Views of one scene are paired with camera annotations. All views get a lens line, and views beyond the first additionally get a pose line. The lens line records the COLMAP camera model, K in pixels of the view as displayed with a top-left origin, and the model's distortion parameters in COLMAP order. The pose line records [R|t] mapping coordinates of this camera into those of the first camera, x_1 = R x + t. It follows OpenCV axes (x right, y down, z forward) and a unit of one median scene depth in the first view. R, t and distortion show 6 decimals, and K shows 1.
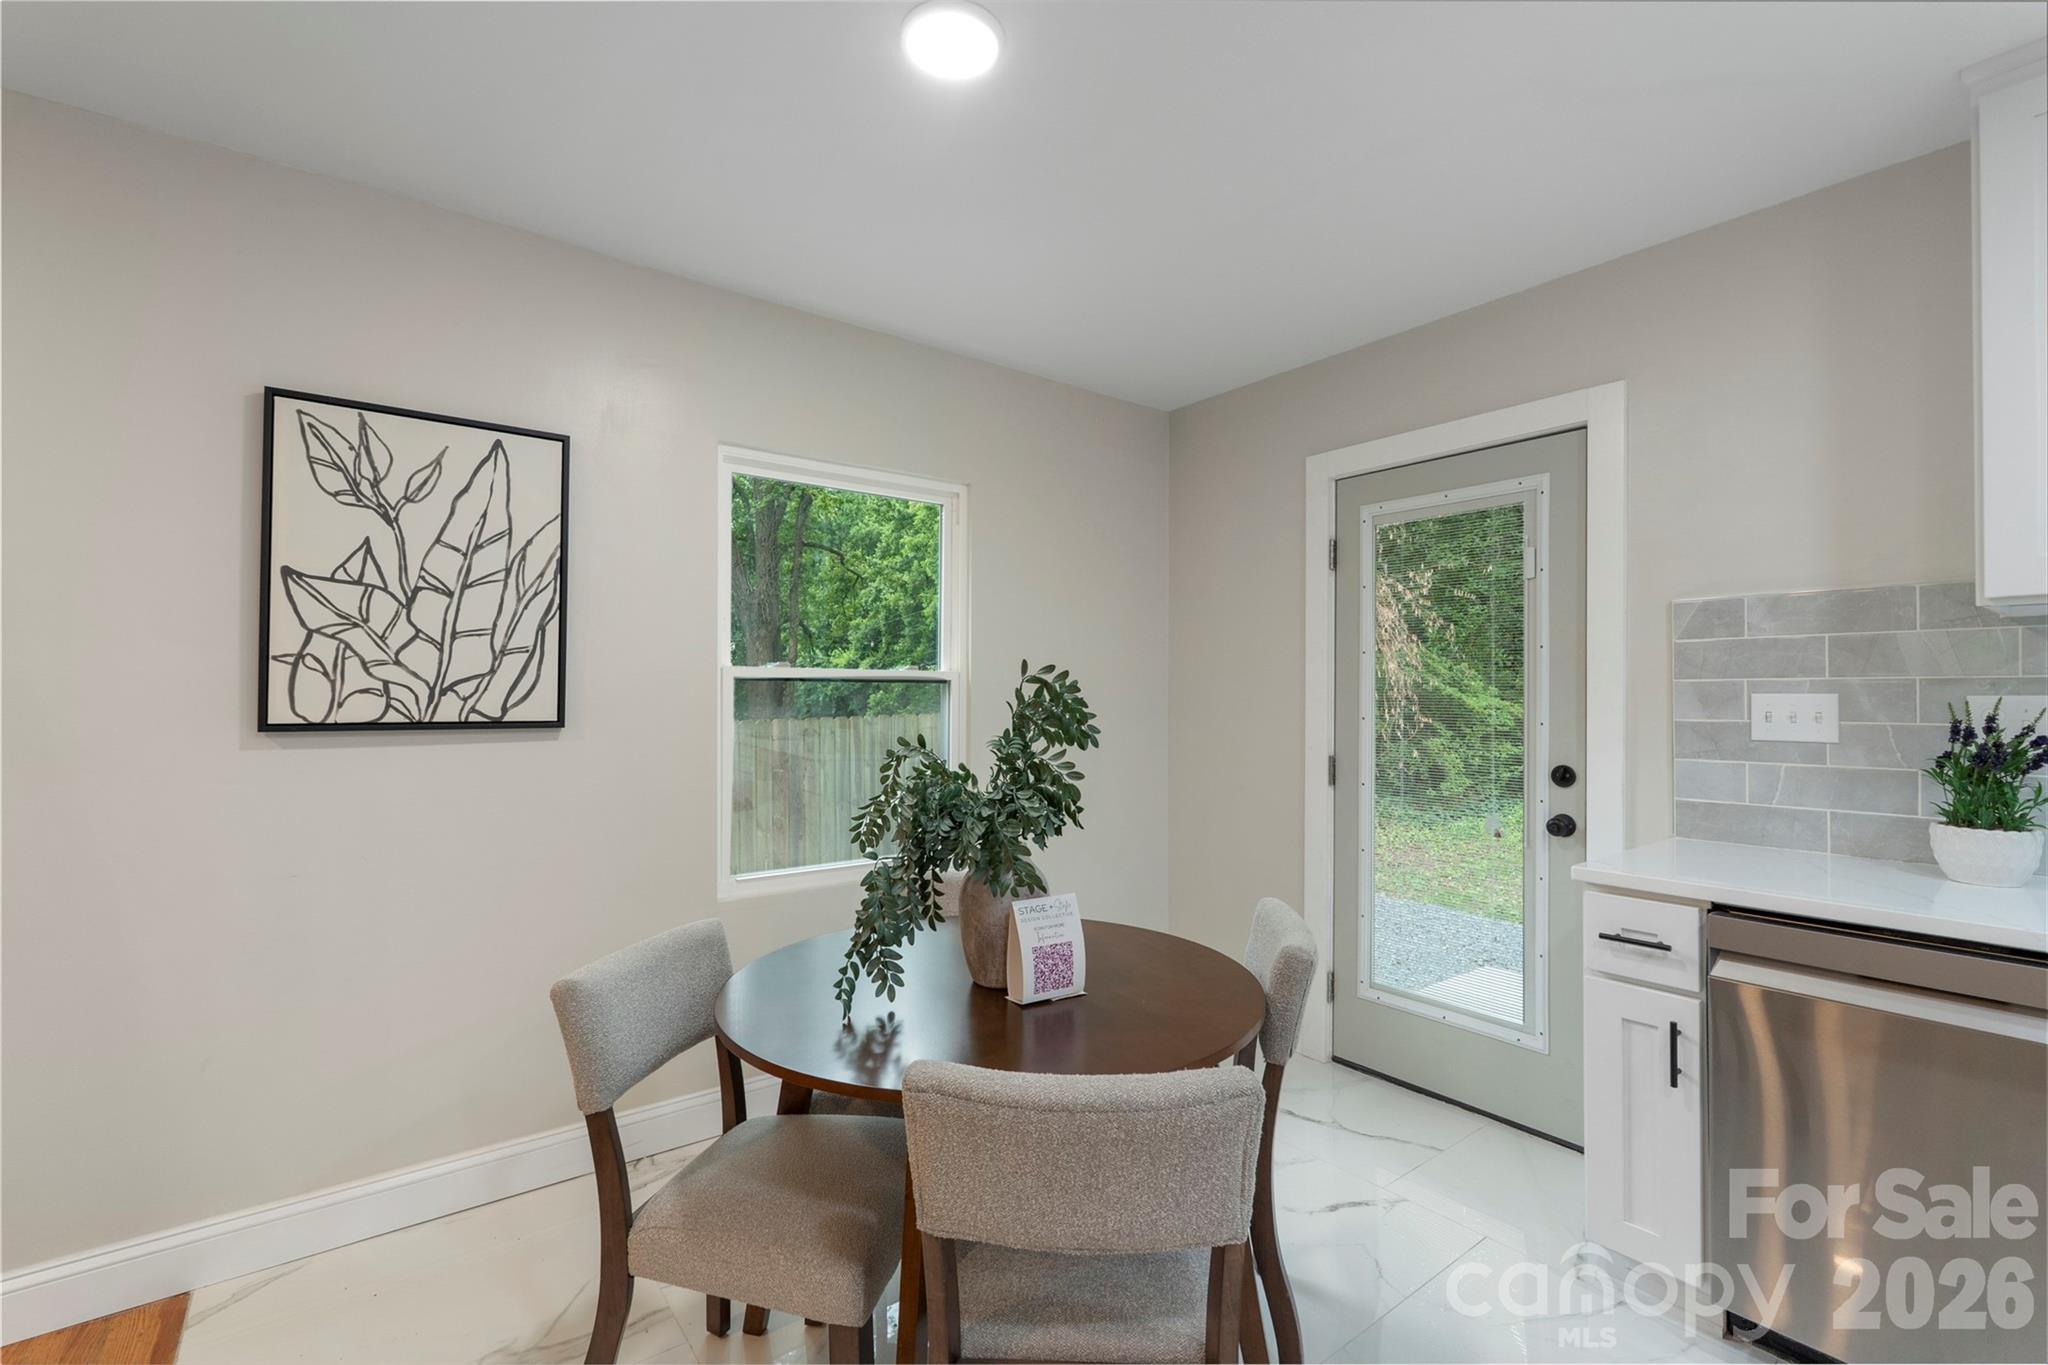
lens RADIAL K [[897.0, 0, 1024.0], [0, 897.0, 682.5], [0, 0, 1]] dist [0.000716, -0.000008]
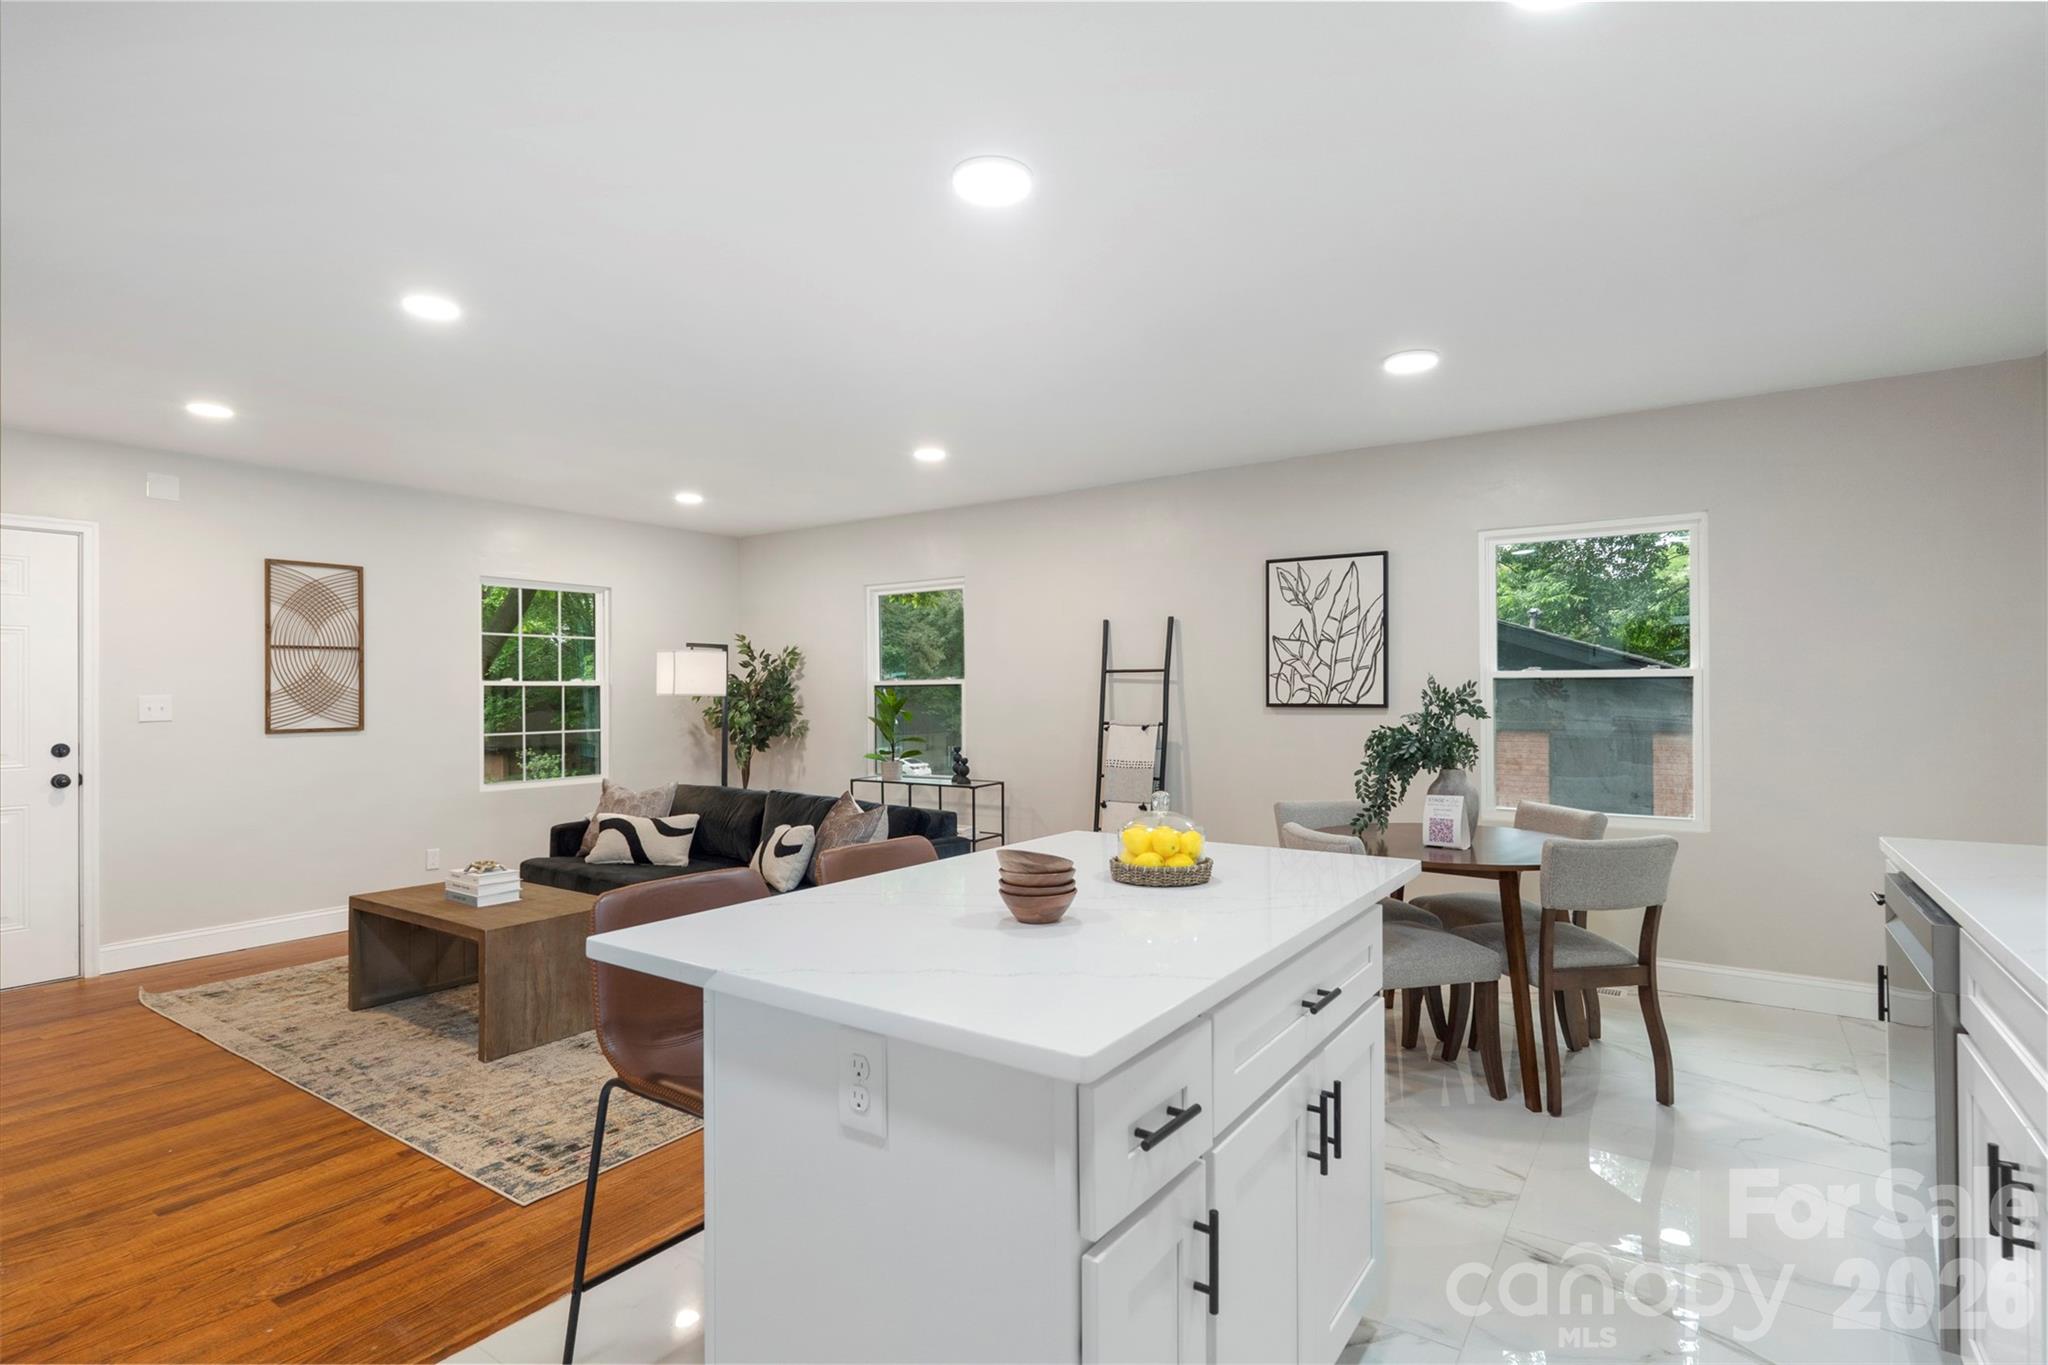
lens RADIAL K [[1004.0, 0, 1024.0], [0, 1004.0, 682.5], [0, 0, 1]] dist [0.000537, 0.000032]
pose [[0.304373, -0.011708, -0.952481, 1.358127], [0.017763, 0.999820, -0.006614, -0.002616], [0.952387, -0.014906, 0.304527, -0.381595]]
